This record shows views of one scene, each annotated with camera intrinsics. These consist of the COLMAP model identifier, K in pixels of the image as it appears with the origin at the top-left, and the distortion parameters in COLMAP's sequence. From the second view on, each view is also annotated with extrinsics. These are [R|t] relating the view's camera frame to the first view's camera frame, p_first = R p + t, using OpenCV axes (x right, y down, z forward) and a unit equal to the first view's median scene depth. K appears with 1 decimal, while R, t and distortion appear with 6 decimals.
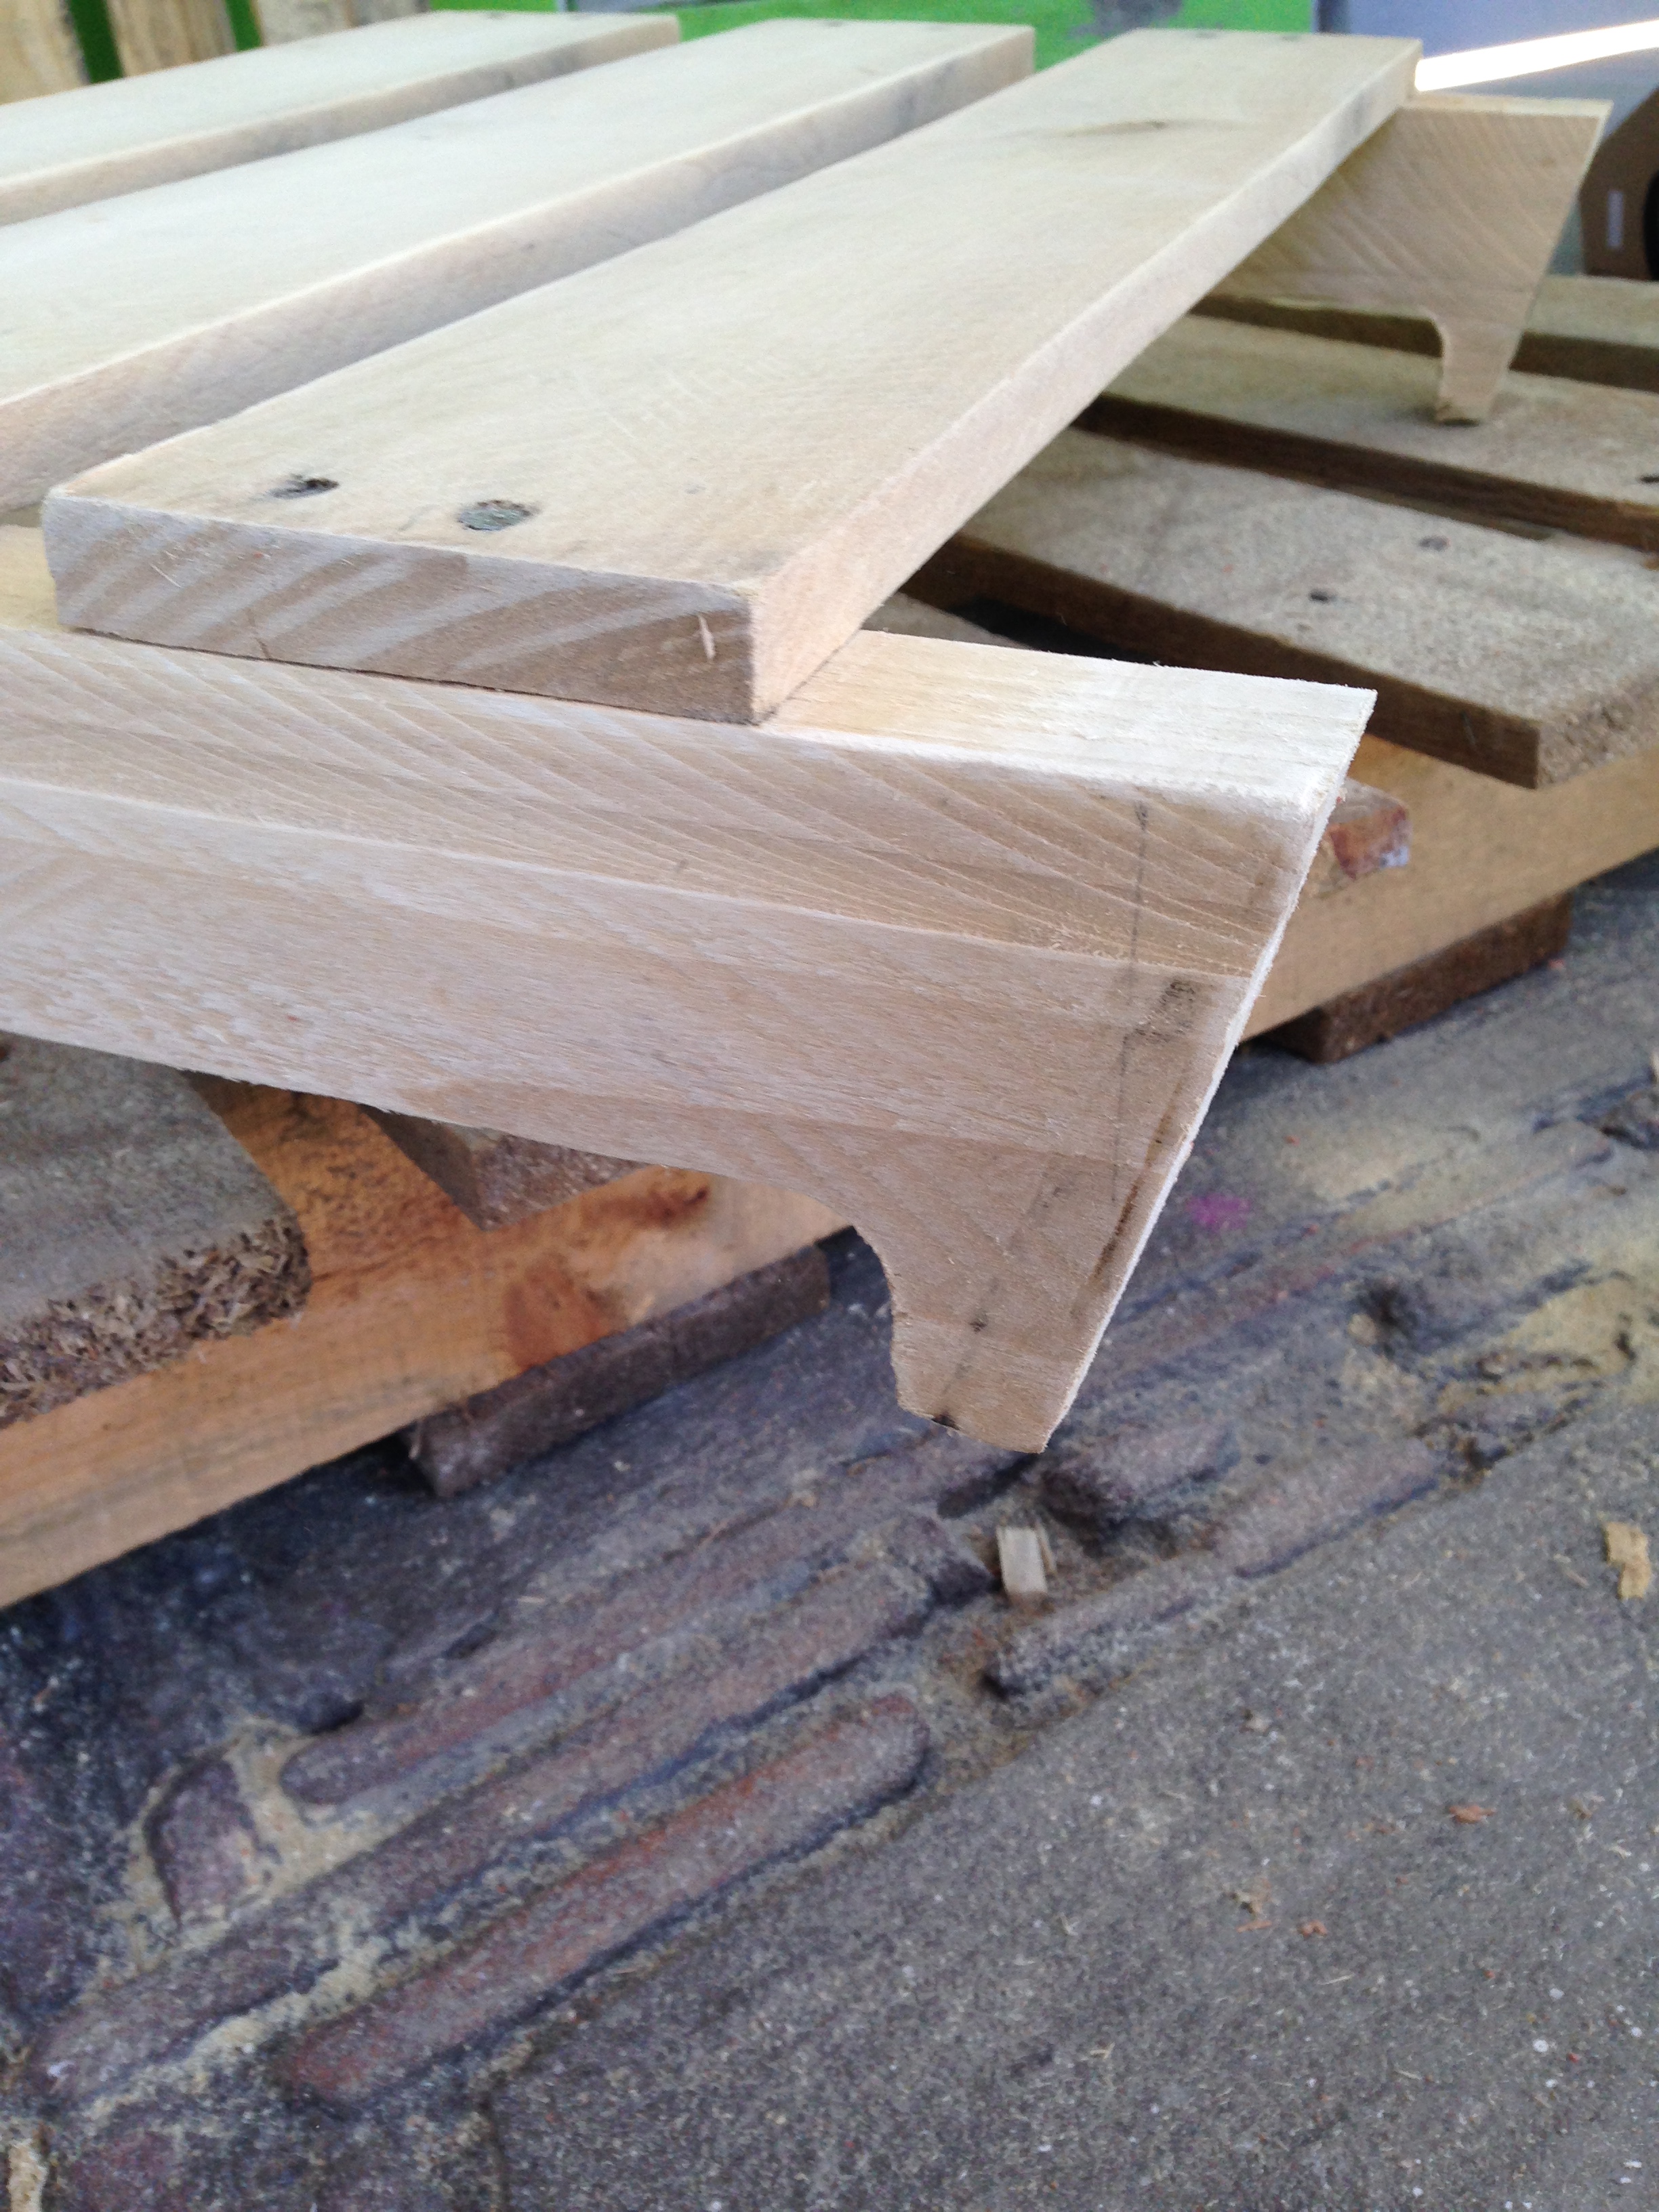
lens RADIAL K [[2051.1, 0, 791.1], [0, 2051.1, 1090.5], [0, 0, 1]] dist [0.049512, 0.000000]
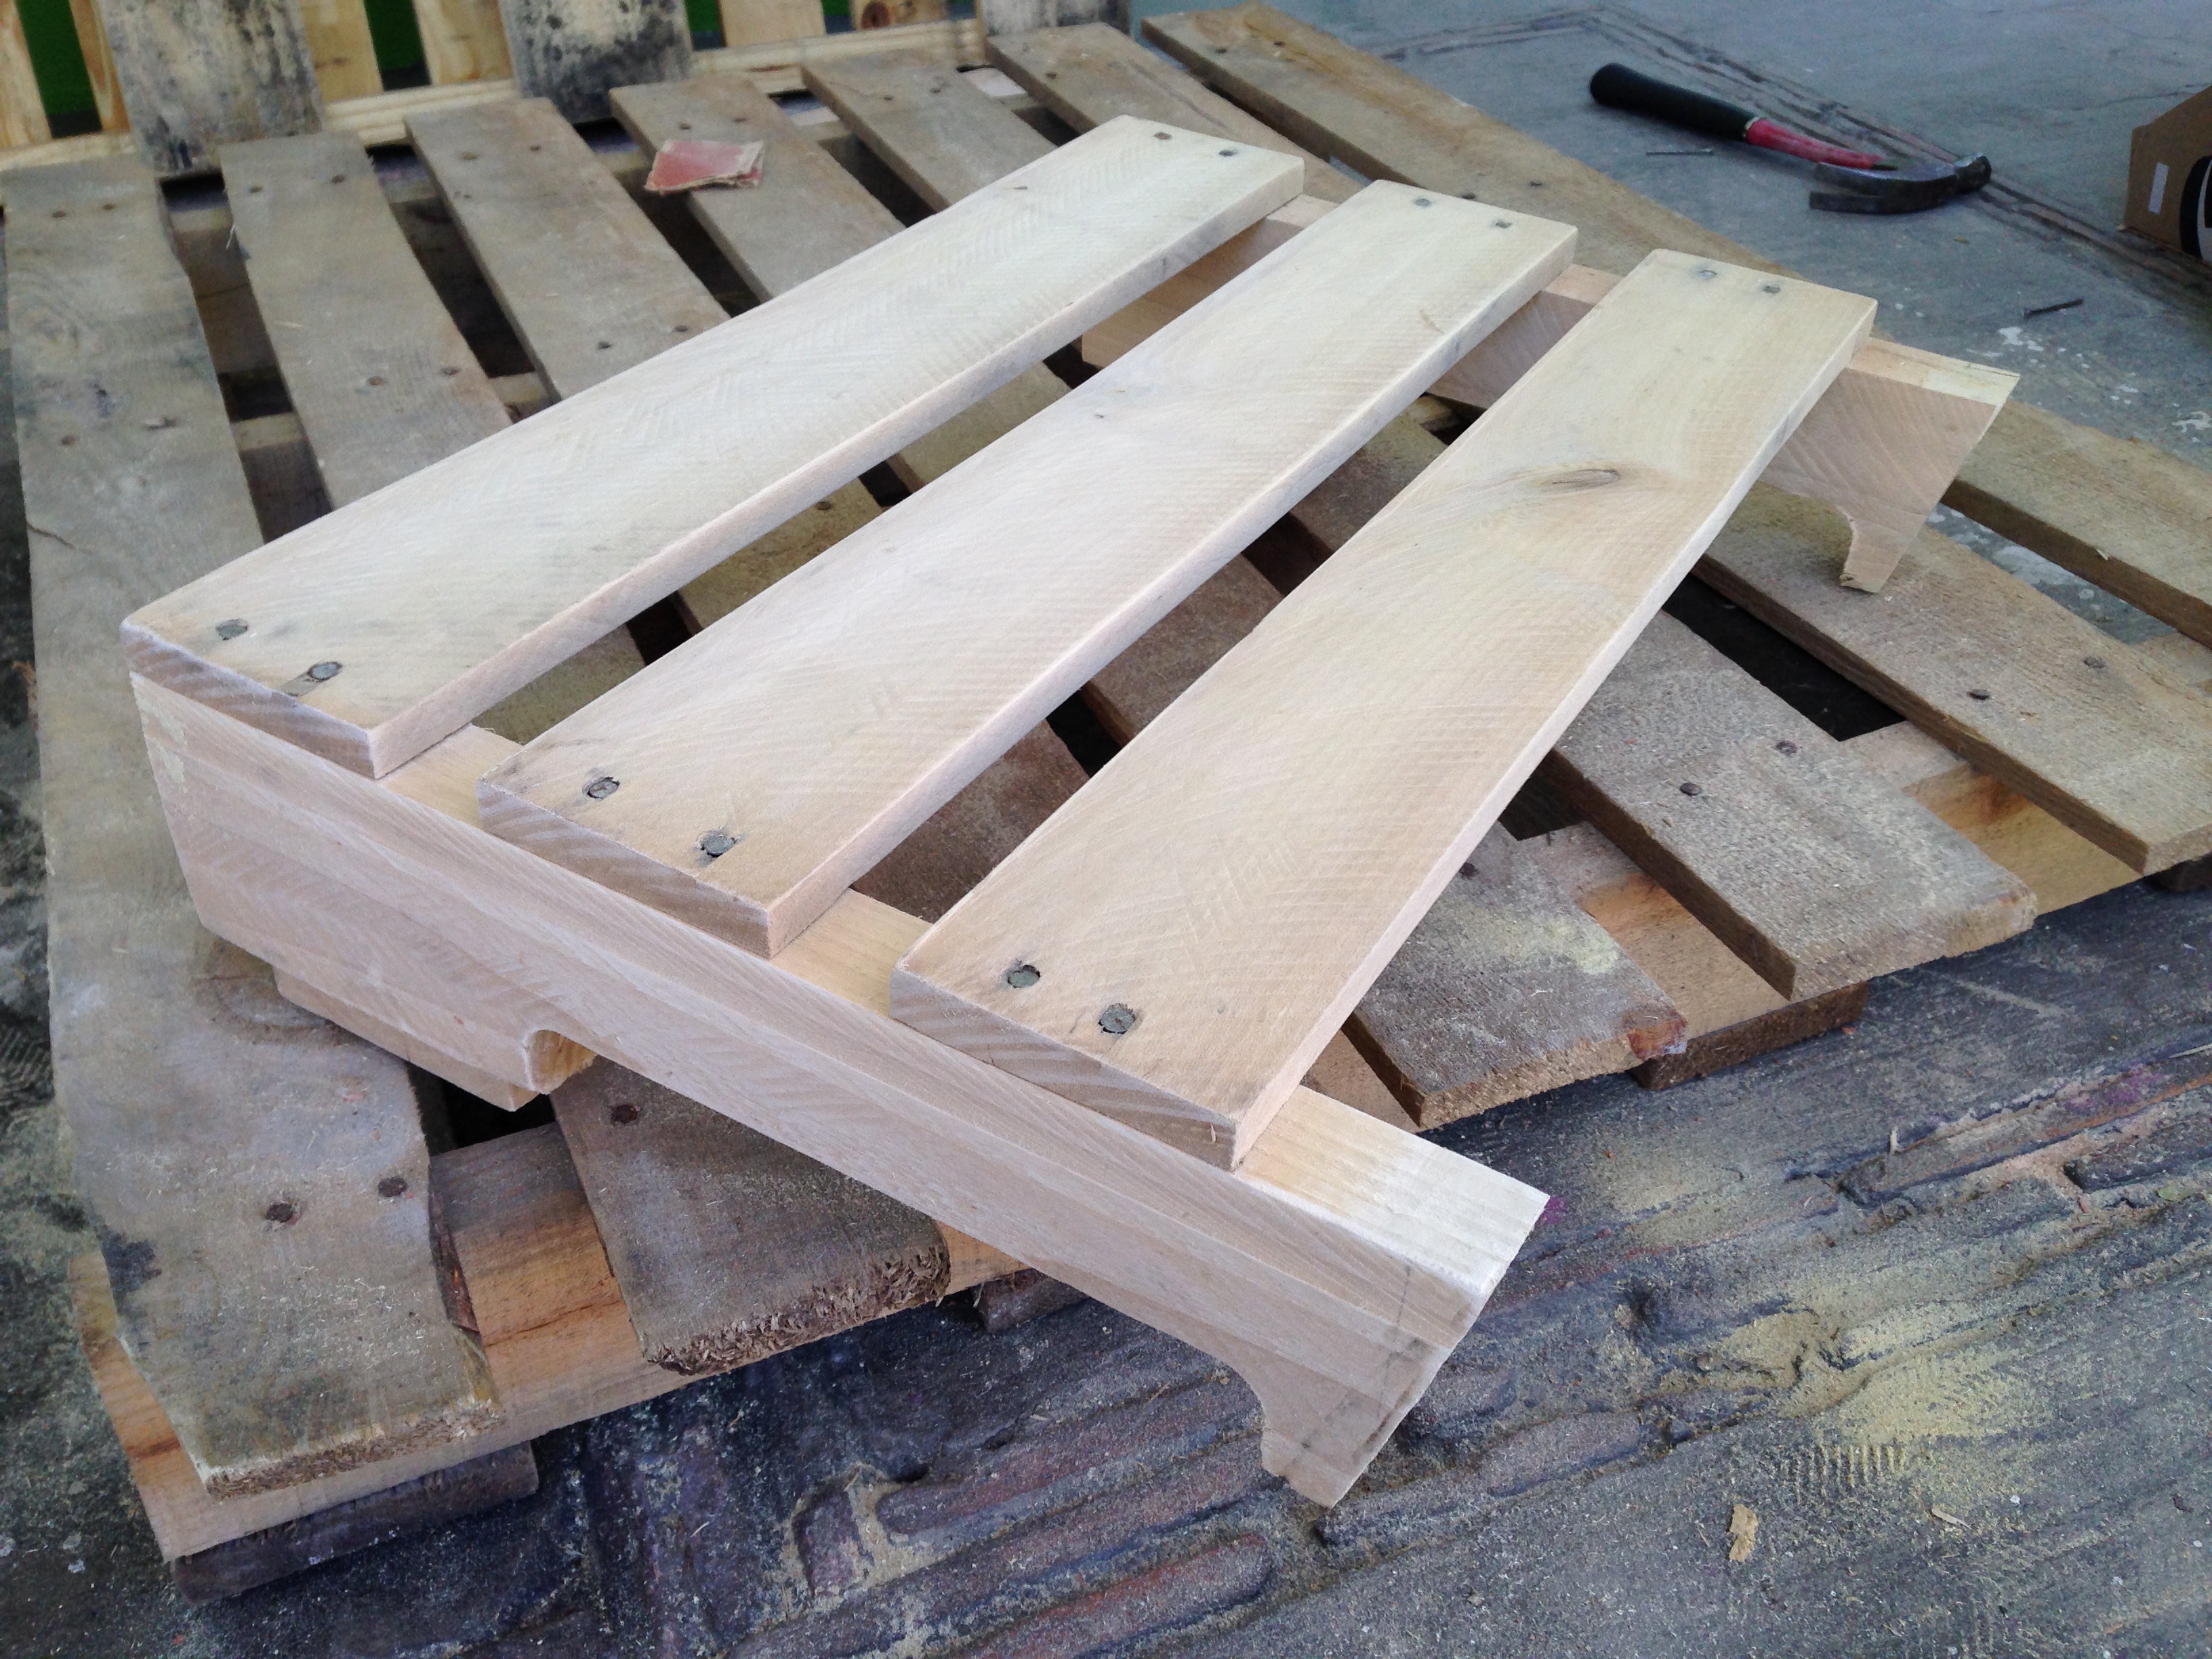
lens RADIAL K [[2051.1, 0, 1083.6], [0, 2051.1, 831.4], [0, 0, 1]] dist [0.049512, 0.000000]
pose [[0.983753, 0.150933, -0.097210, -0.007674], [-0.140698, 0.984497, 0.104734, -0.382800], [0.111511, -0.089355, 0.989738, -0.539581]]
